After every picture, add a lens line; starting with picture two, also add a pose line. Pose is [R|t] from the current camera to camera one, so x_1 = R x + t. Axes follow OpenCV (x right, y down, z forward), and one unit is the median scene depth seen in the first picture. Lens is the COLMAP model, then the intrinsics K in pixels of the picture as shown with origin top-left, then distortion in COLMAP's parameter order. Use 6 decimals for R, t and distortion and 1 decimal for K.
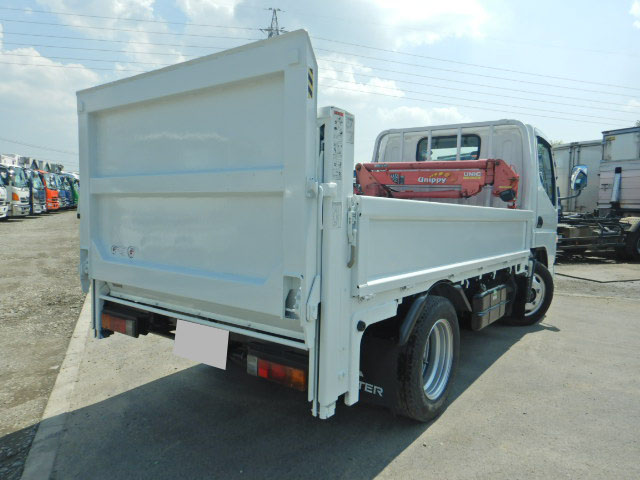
lens RADIAL K [[457.7, 0, 327.8], [0, 457.7, 255.1], [0, 0, 1]] dist [0.004518, 0.013749]
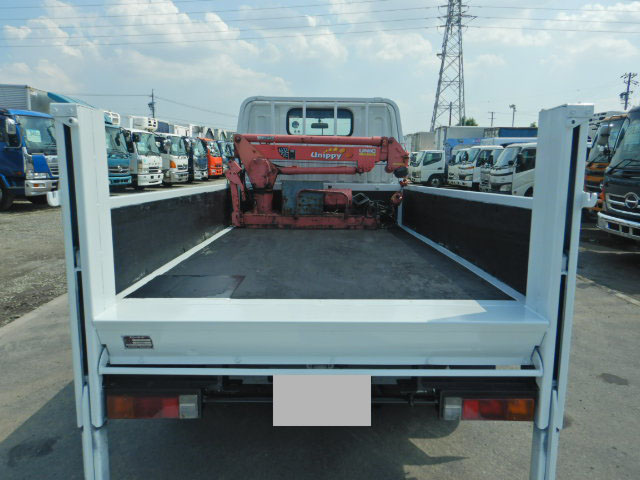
lens RADIAL K [[457.7, 0, 319.3], [0, 457.7, 244.5], [0, 0, 1]] dist [0.004518, 0.013749]
pose [[0.815118, -0.109782, 0.568798, -0.626440], [0.067998, 0.993223, 0.094254, -0.121607], [-0.575291, -0.038151, 0.817059, 0.366891]]
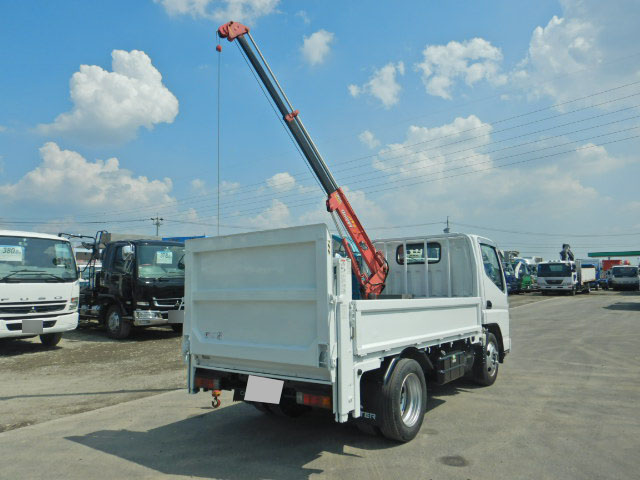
lens RADIAL K [[457.7, 0, 322.5], [0, 457.7, 237.3], [0, 0, 1]] dist [0.004518, 0.013749]
pose [[0.999454, -0.033013, -0.001489, -0.041707], [0.031949, 0.976803, -0.211745, 0.008858], [0.008445, 0.211581, 0.977324, -0.673590]]
